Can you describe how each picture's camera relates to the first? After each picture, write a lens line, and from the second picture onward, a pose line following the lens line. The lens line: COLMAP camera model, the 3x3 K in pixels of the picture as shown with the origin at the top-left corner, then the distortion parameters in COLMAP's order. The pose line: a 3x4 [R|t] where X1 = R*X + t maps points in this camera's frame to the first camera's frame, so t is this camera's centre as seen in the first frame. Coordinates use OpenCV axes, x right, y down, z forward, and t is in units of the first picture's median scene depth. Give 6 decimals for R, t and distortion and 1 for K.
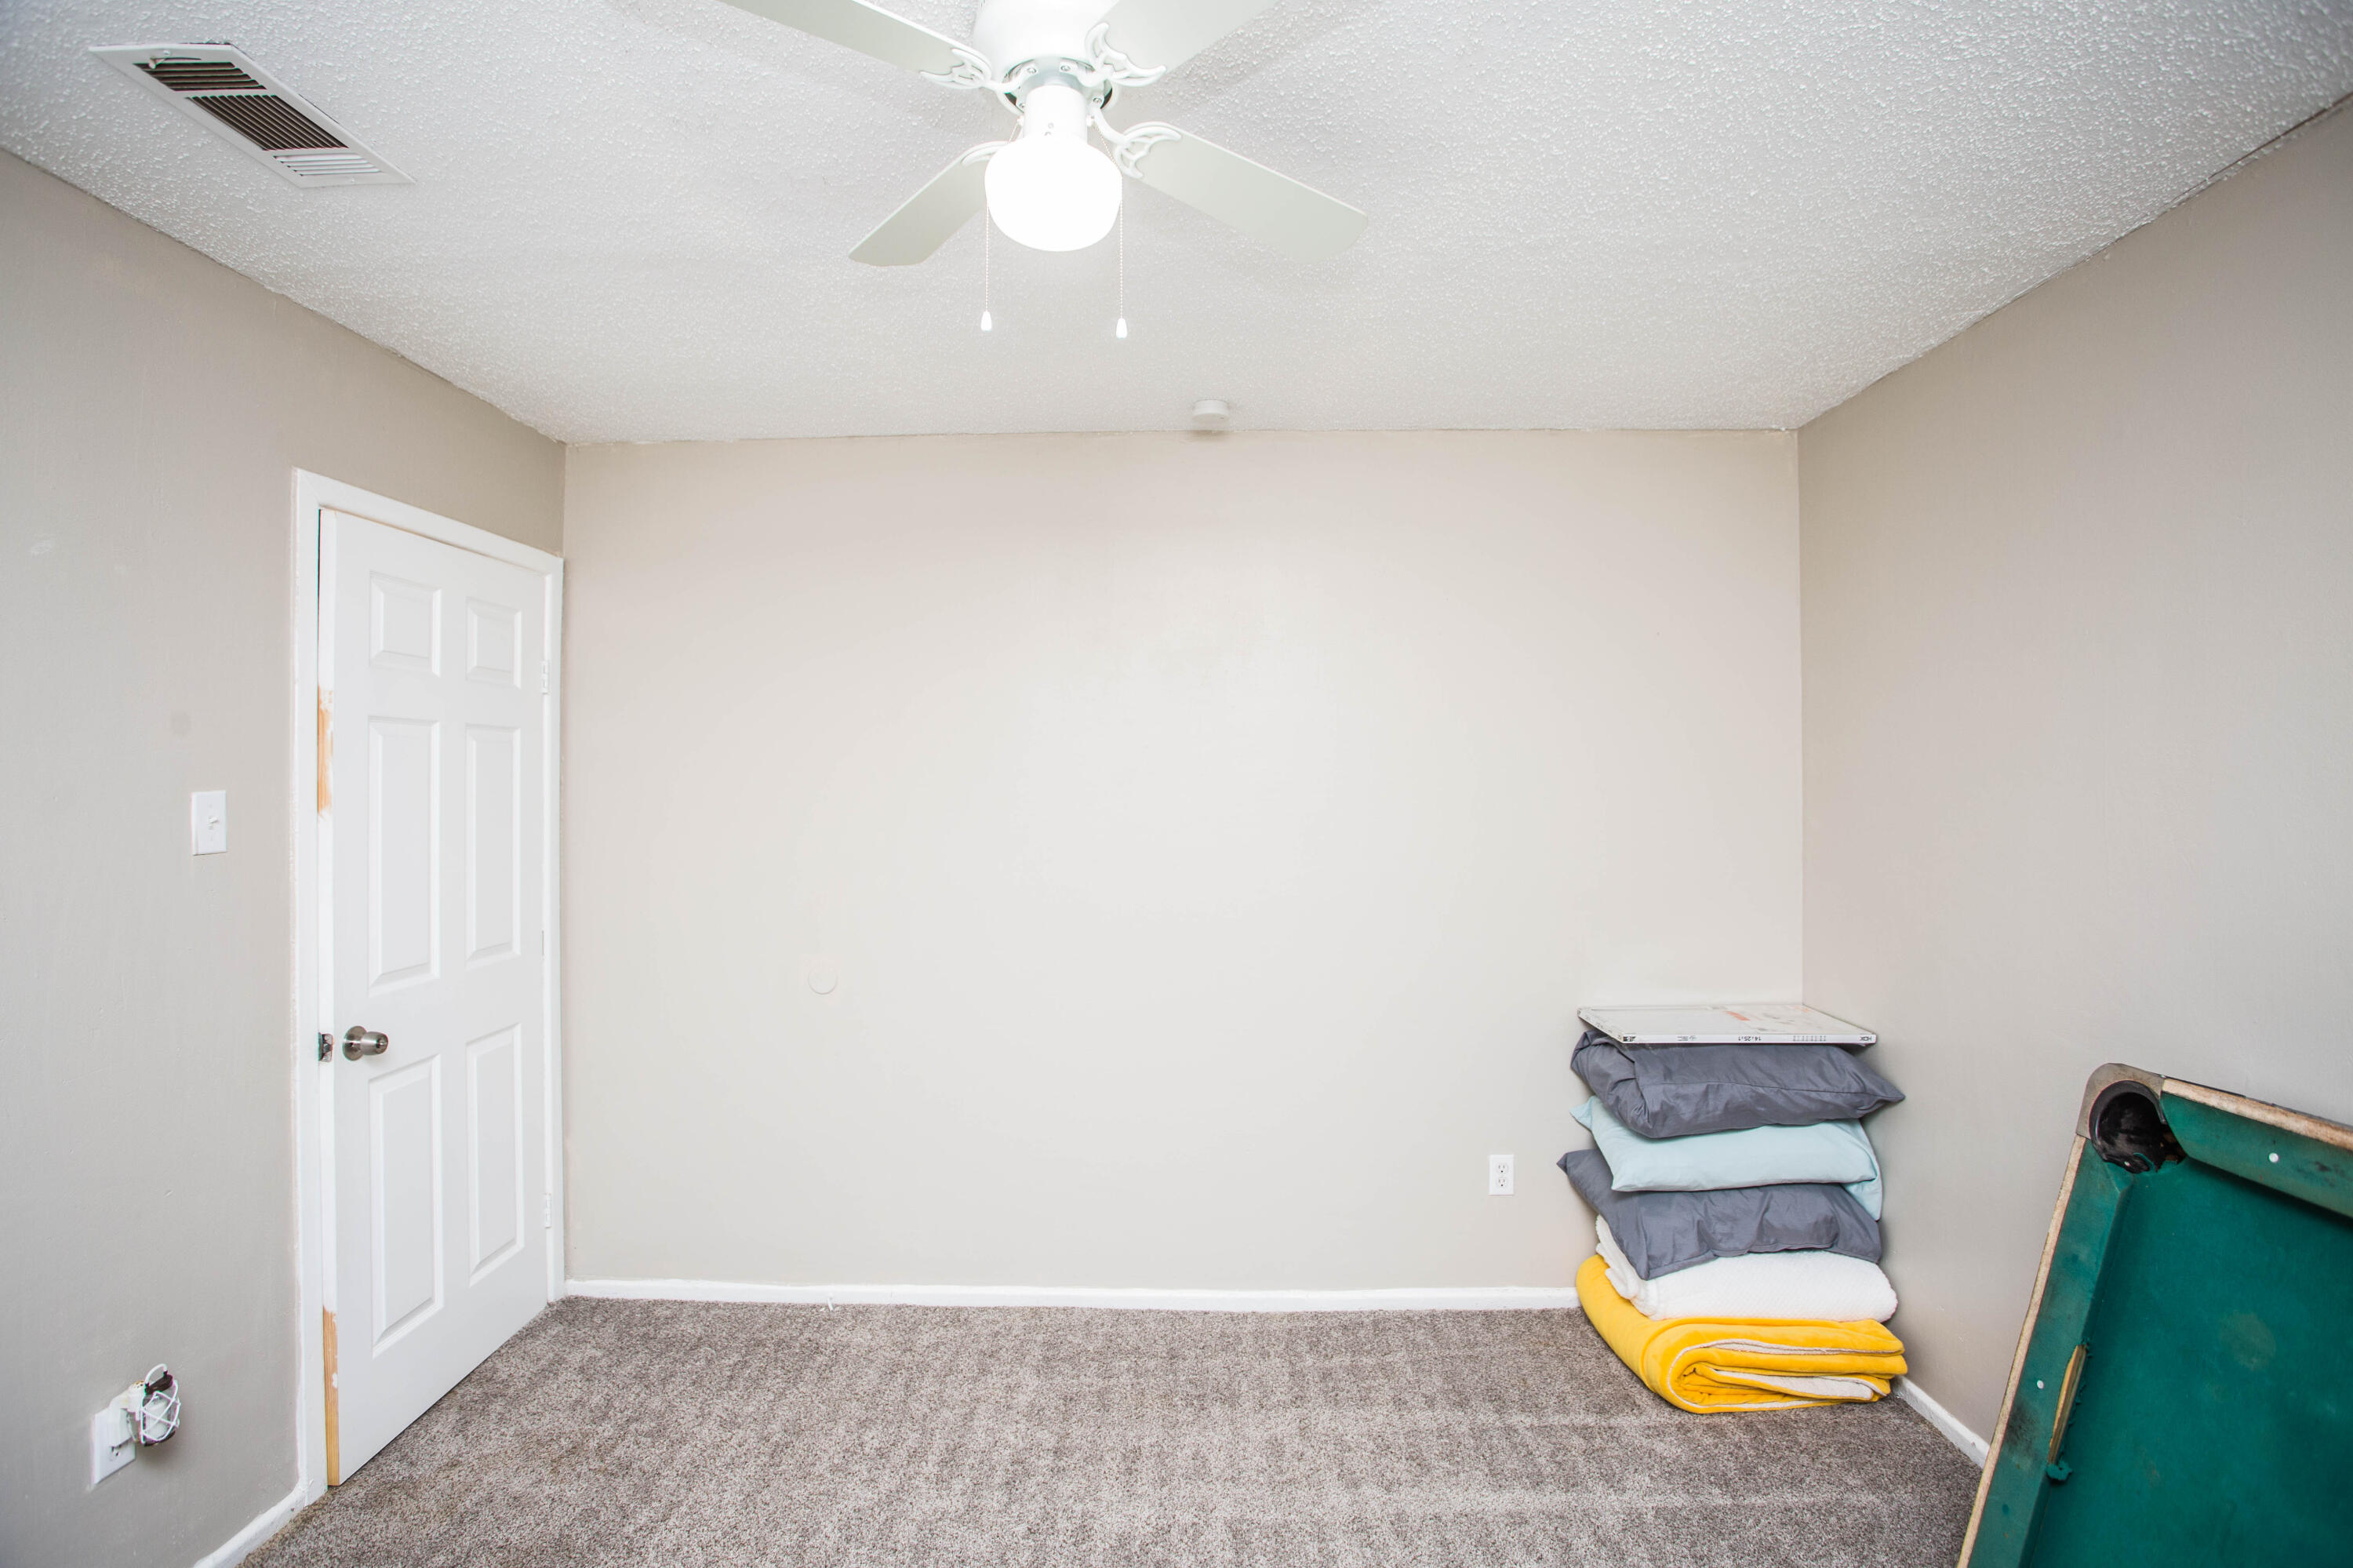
lens RADIAL K [[1144.2, 0, 1170.9], [0, 1144.2, 778.3], [0, 0, 1]] dist [-0.072327, 0.031606]
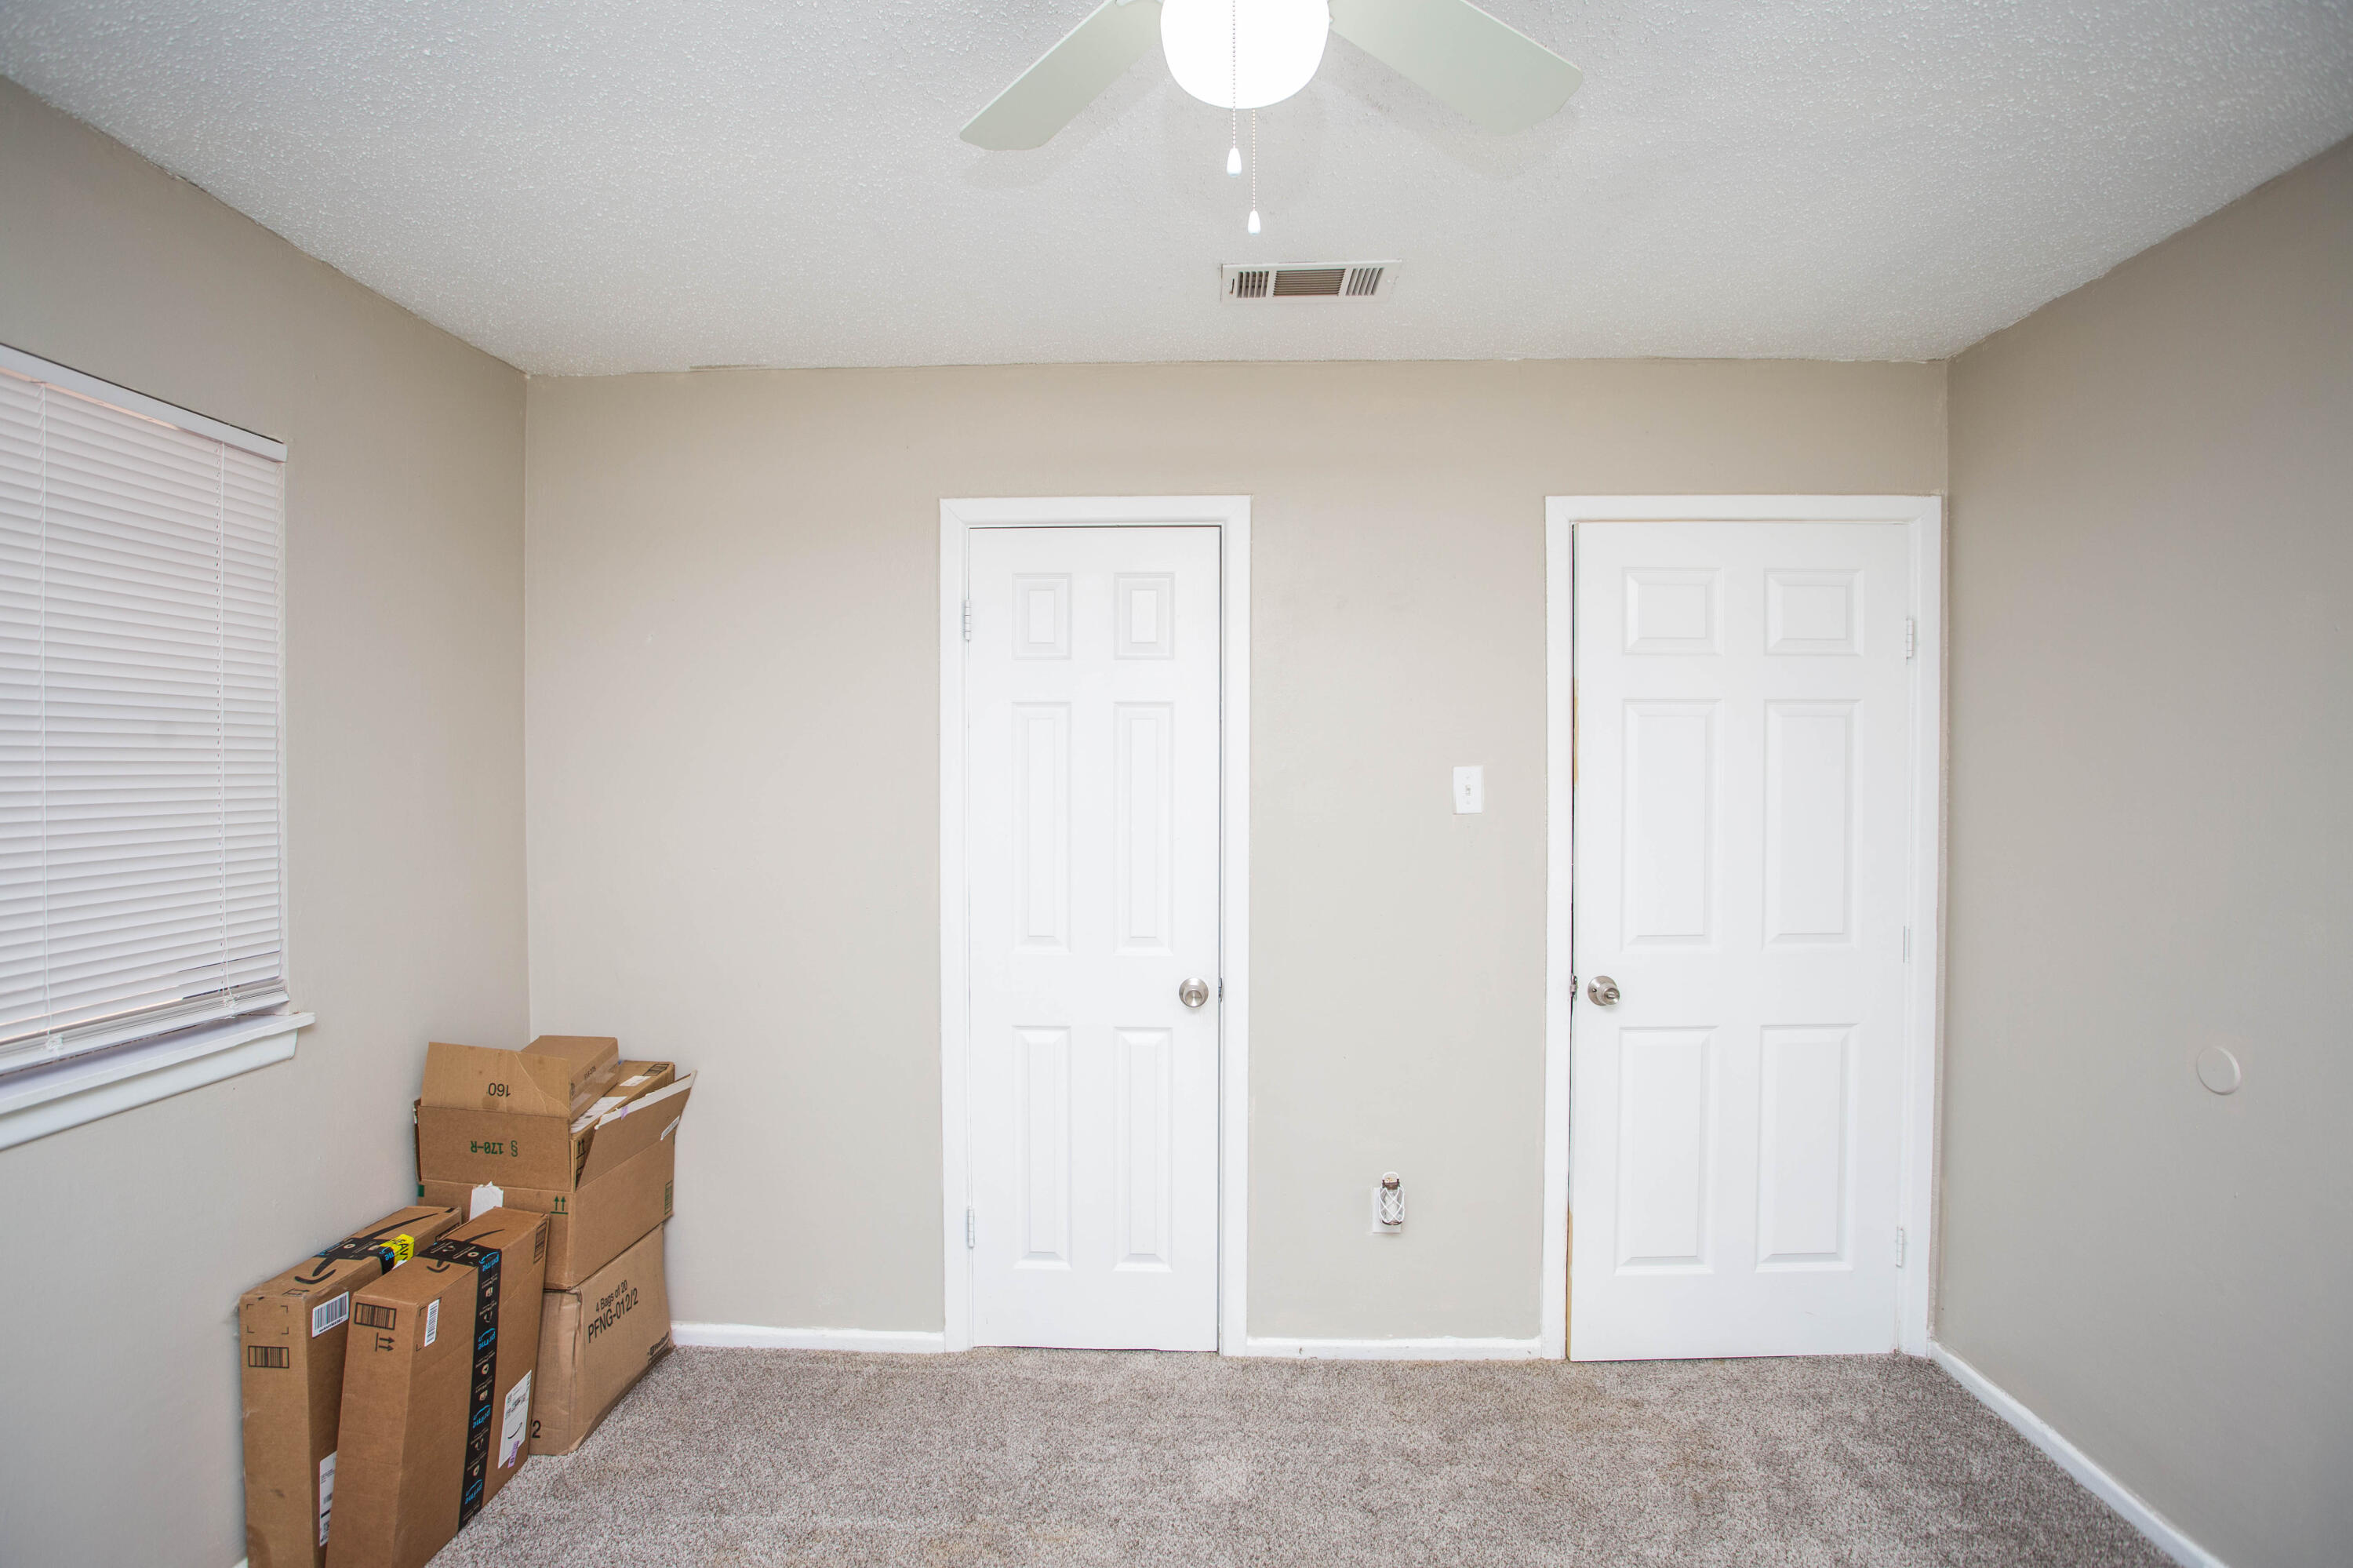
lens RADIAL K [[1144.2, 0, 1170.9], [0, 1144.2, 778.3], [0, 0, 1]] dist [-0.072327, 0.031606]
pose [[-0.016652, 0.012573, -0.999782, 0.411249], [0.005776, 0.999905, 0.012478, 0.005481], [0.999845, -0.005567, -0.016723, 0.566643]]
